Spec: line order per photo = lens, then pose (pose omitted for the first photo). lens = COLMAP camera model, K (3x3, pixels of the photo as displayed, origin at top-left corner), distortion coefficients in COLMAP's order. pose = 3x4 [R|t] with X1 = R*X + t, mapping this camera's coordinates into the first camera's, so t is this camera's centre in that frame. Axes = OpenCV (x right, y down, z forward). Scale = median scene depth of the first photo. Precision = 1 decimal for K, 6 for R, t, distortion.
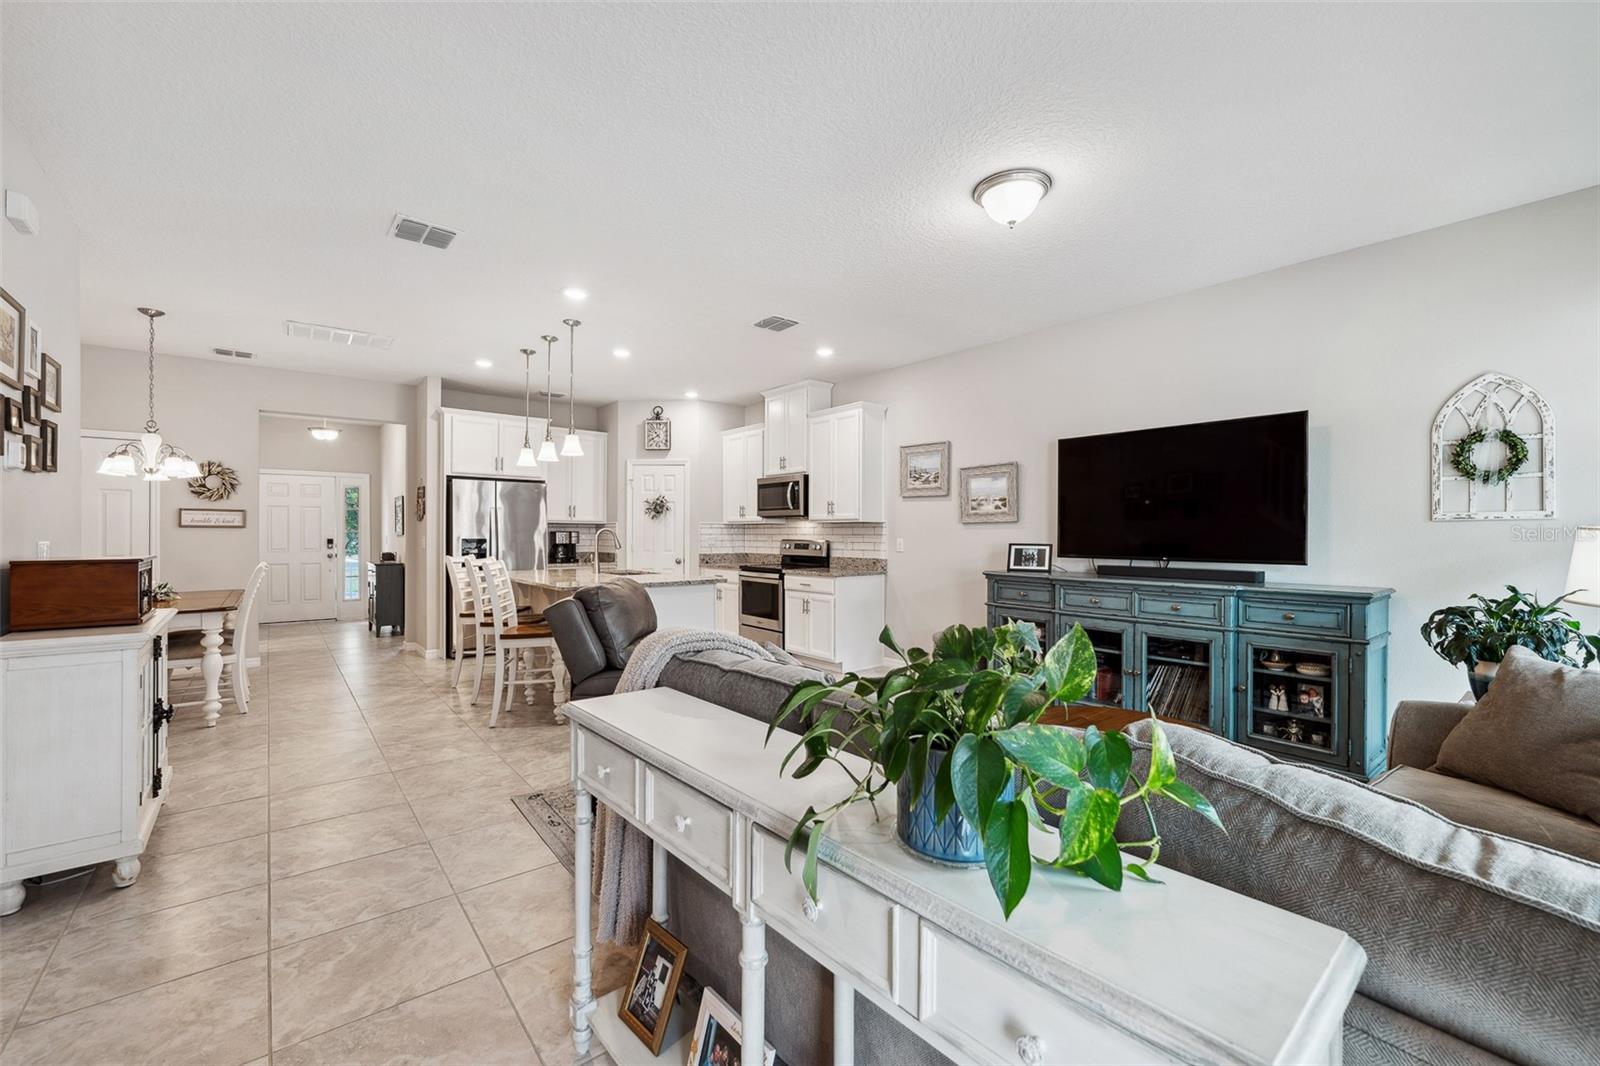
lens RADIAL K [[654.5, 0, 804.0], [0, 654.5, 536.1], [0, 0, 1]] dist [0.001657, -0.001125]
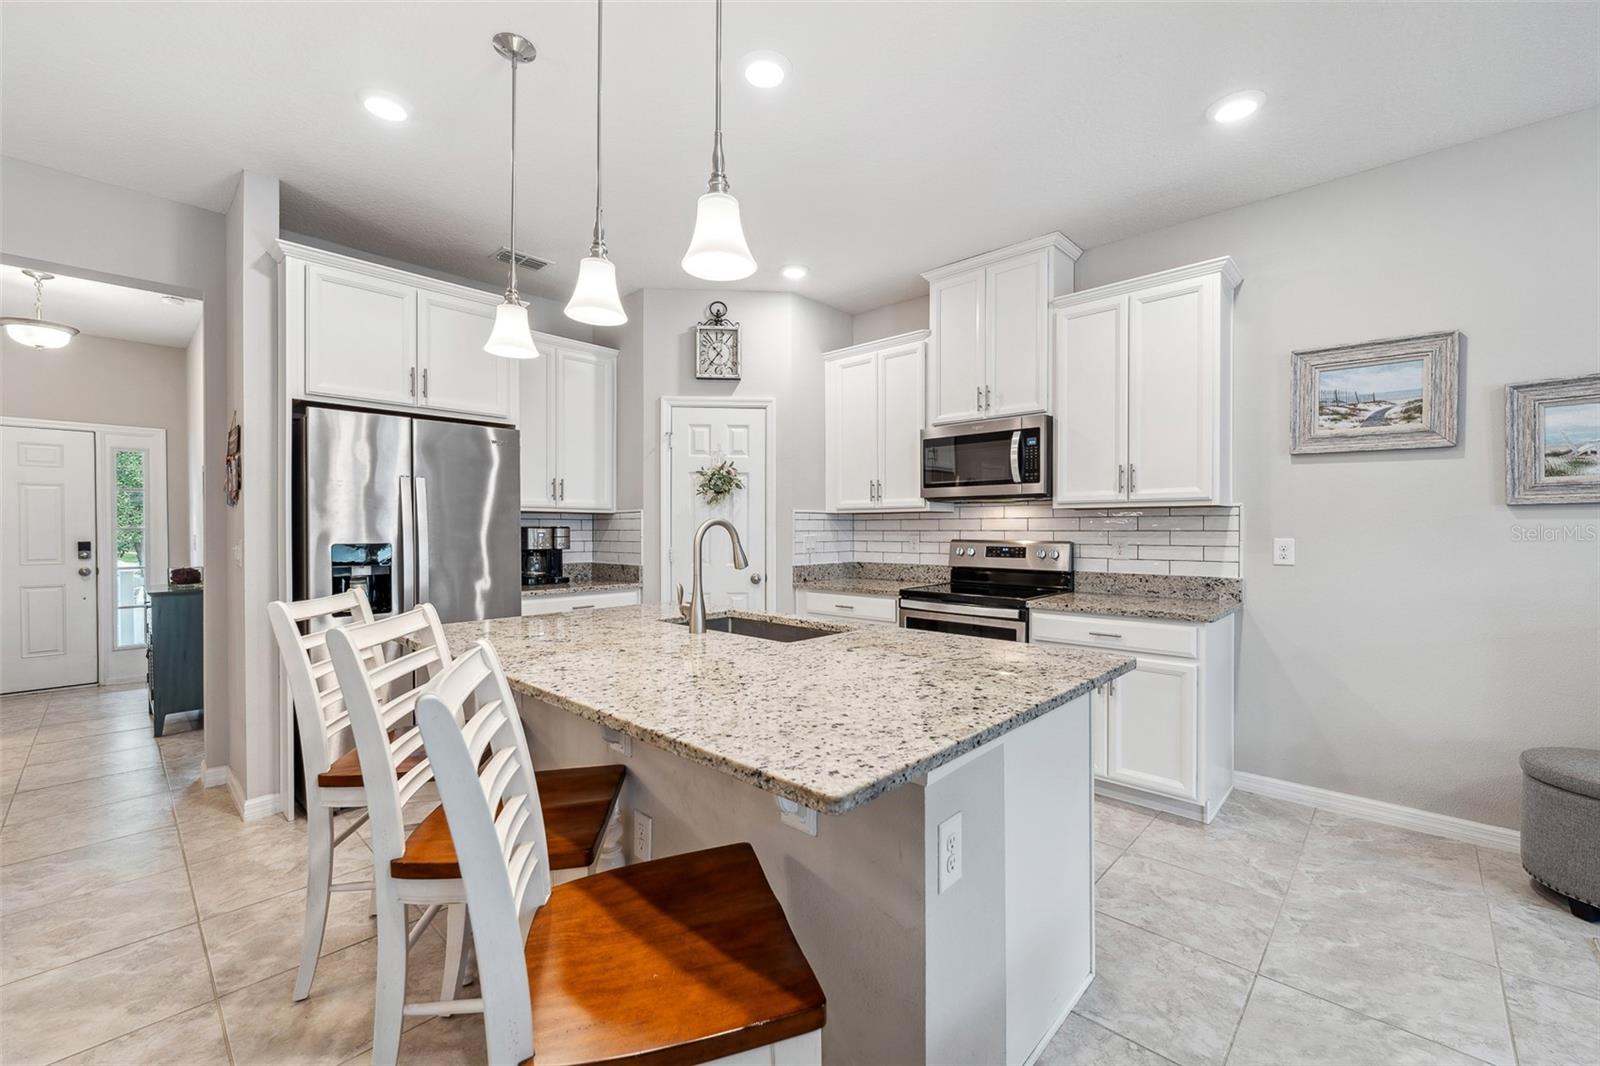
lens RADIAL K [[654.5, 0, 808.9], [0, 654.5, 533.3], [0, 0, 1]] dist [0.001657, -0.001125]
pose [[0.990634, -0.004846, 0.136459, -0.264042], [0.004485, 0.999986, 0.002946, -0.002863], [-0.136472, -0.002306, 0.990641, 0.518704]]
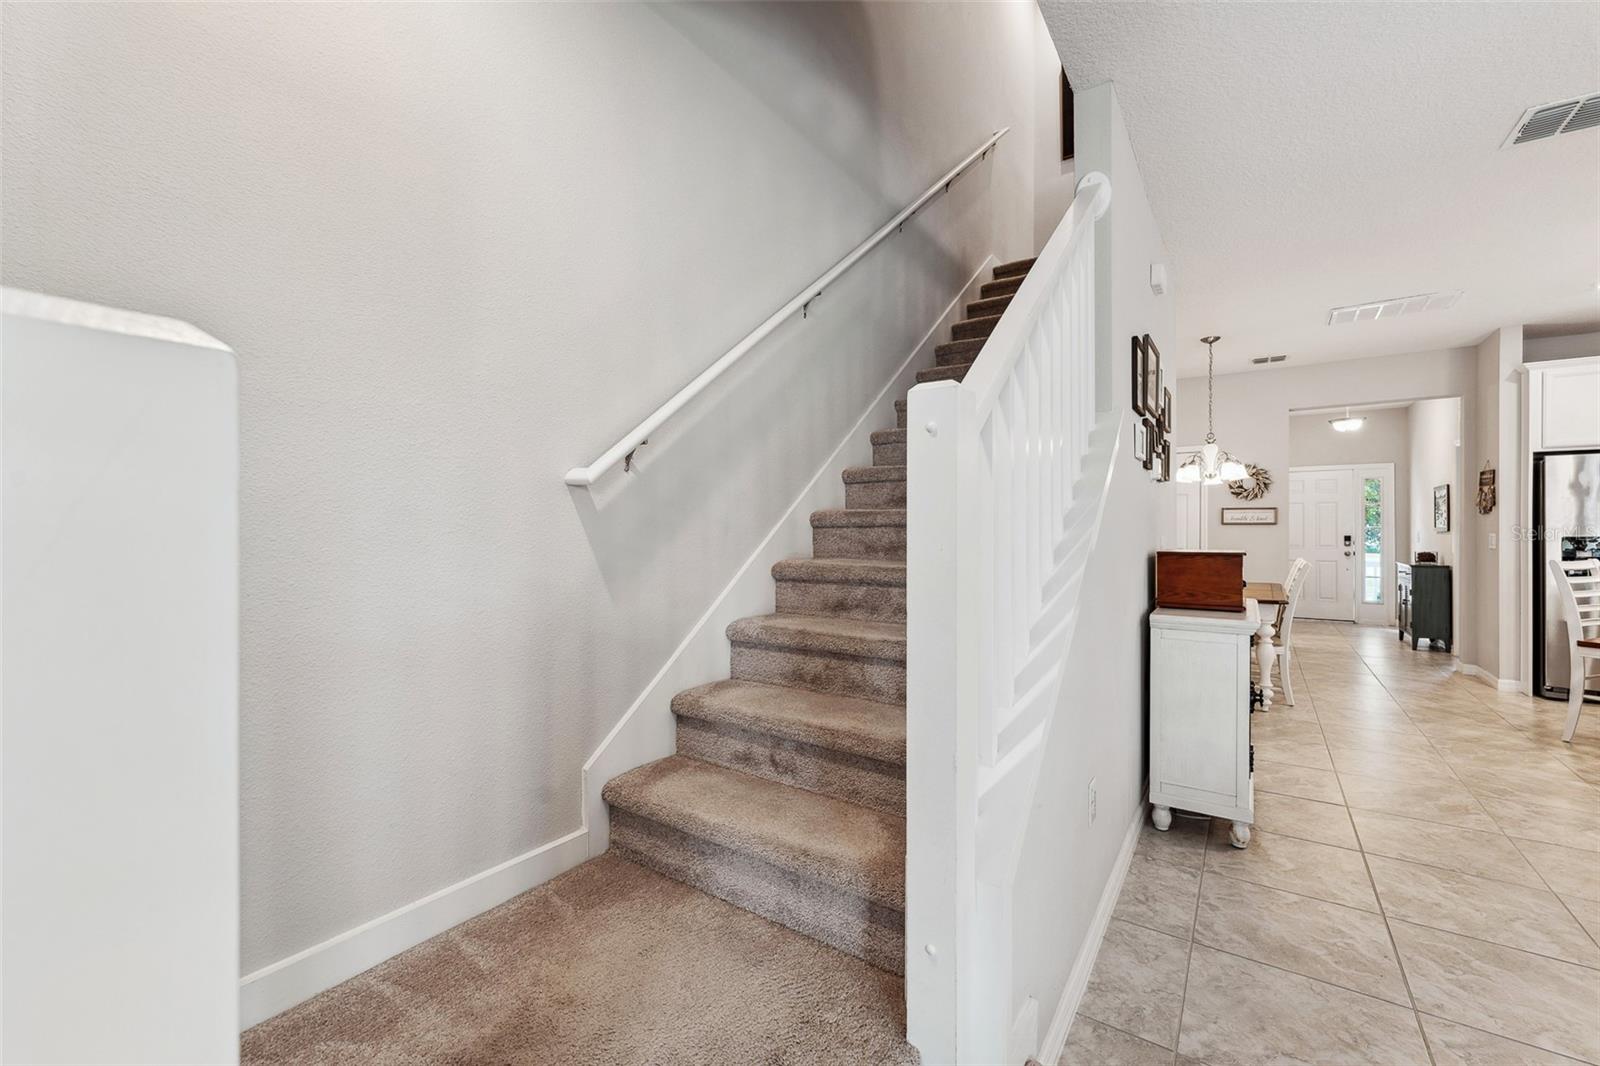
lens RADIAL K [[654.5, 0, 819.1], [0, 654.5, 532.7], [0, 0, 1]] dist [0.001657, -0.001125]
pose [[0.292664, 0.001045, -0.956215, -0.067222], [-0.001666, 0.999998, 0.000583, 0.000684], [0.956214, 0.001423, 0.292665, -0.002914]]
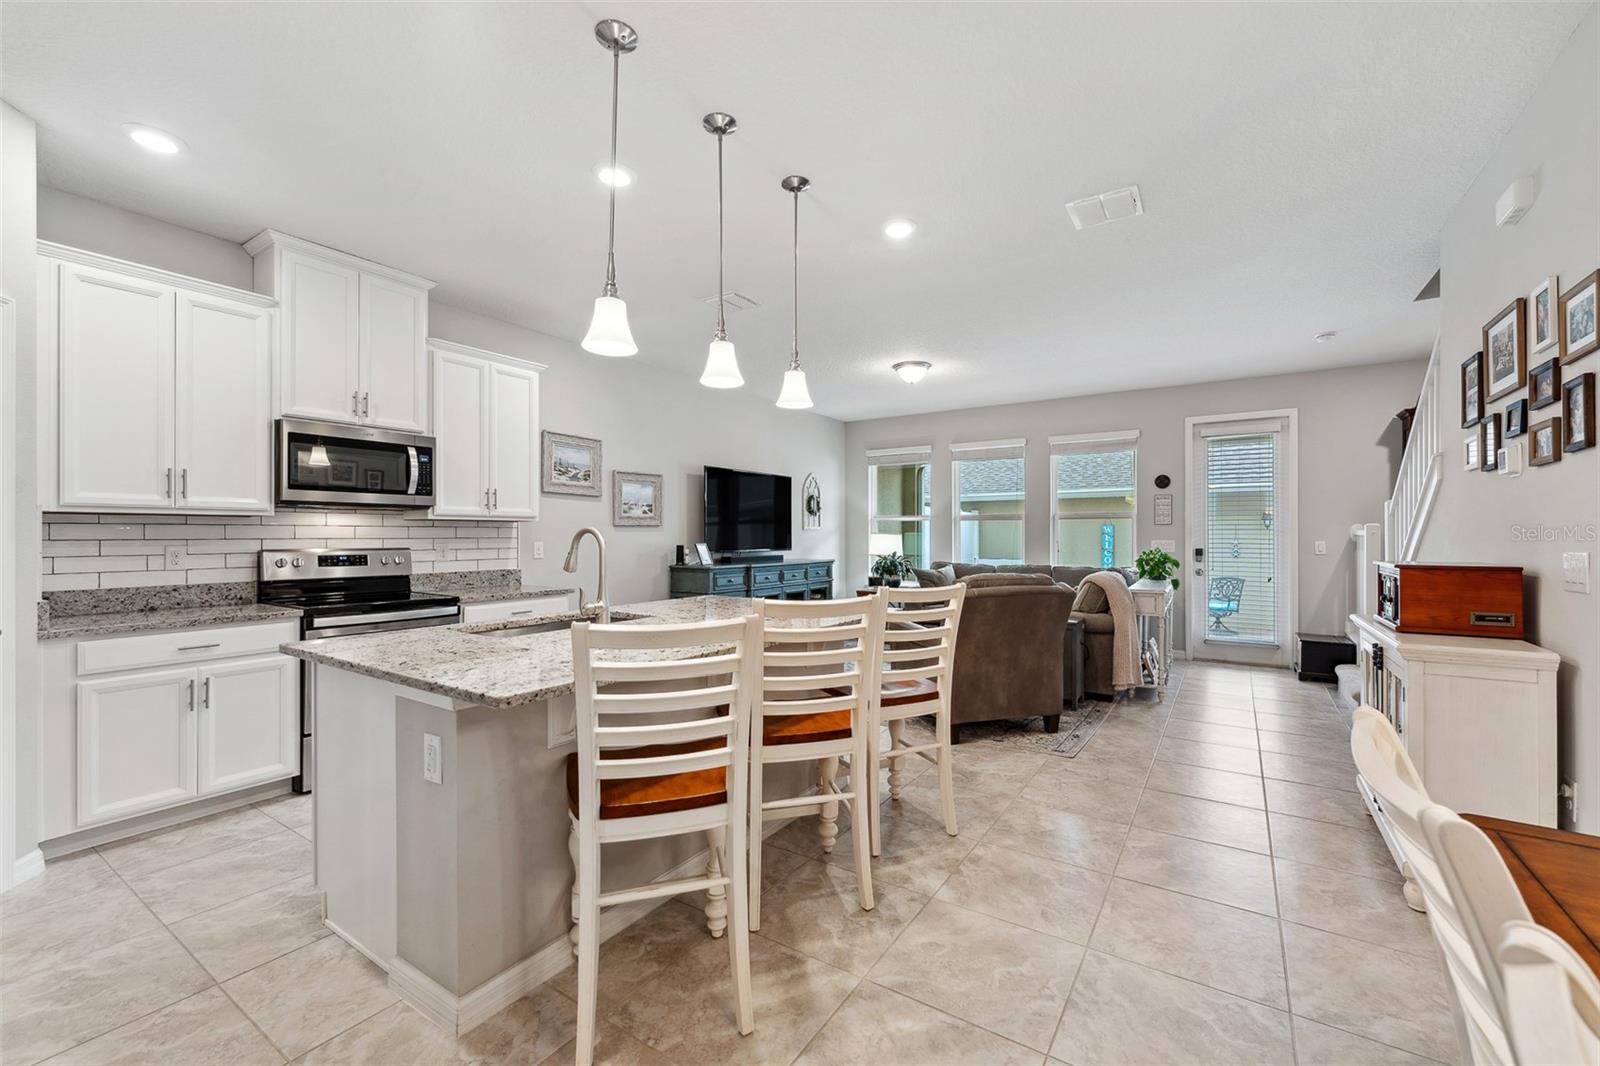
lens RADIAL K [[654.5, 0, 805.6], [0, 654.5, 534.4], [0, 0, 1]] dist [0.001657, -0.001125]
pose [[-0.300806, -0.001679, 0.953684, -0.686502], [0.003102, 0.999991, 0.002739, -0.006740], [-0.953680, 0.003782, -0.300799, 0.869175]]
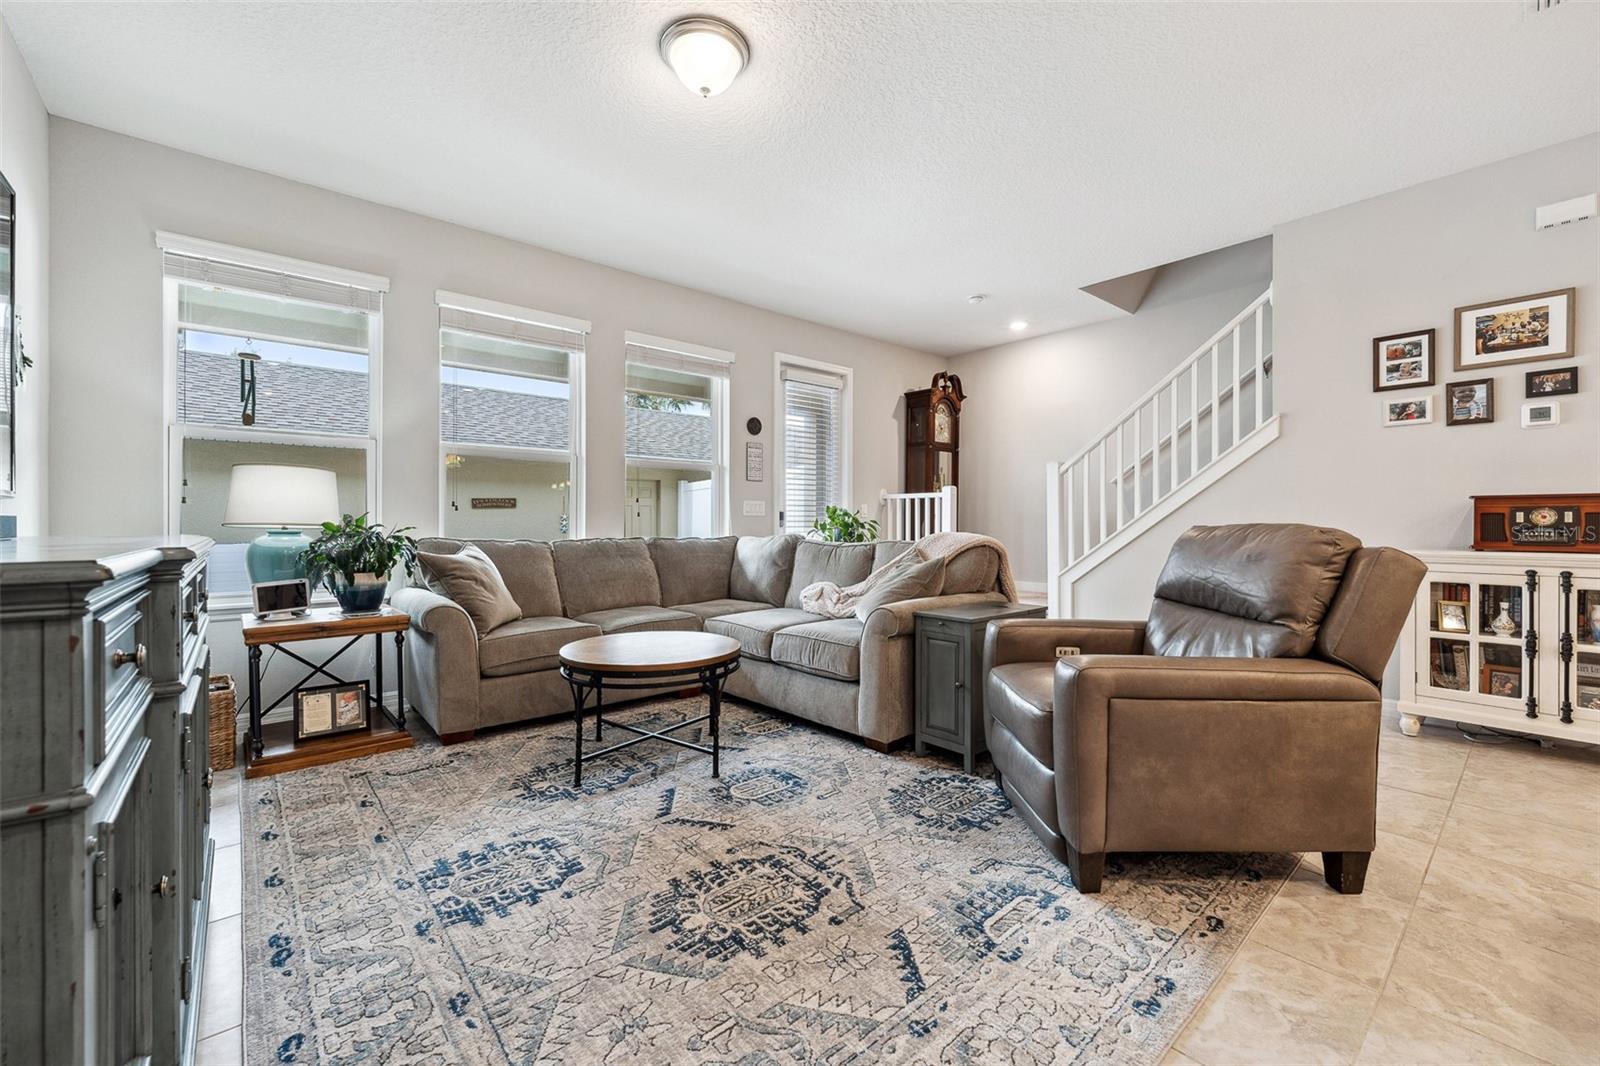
lens RADIAL K [[654.5, 0, 807.5], [0, 654.5, 525.6], [0, 0, 1]] dist [0.001657, -0.001125]
pose [[-0.999360, -0.002045, -0.035718, 0.095720], [-0.002368, 0.999957, 0.009019, 0.028945], [0.035698, 0.009098, -0.999321, 0.828956]]
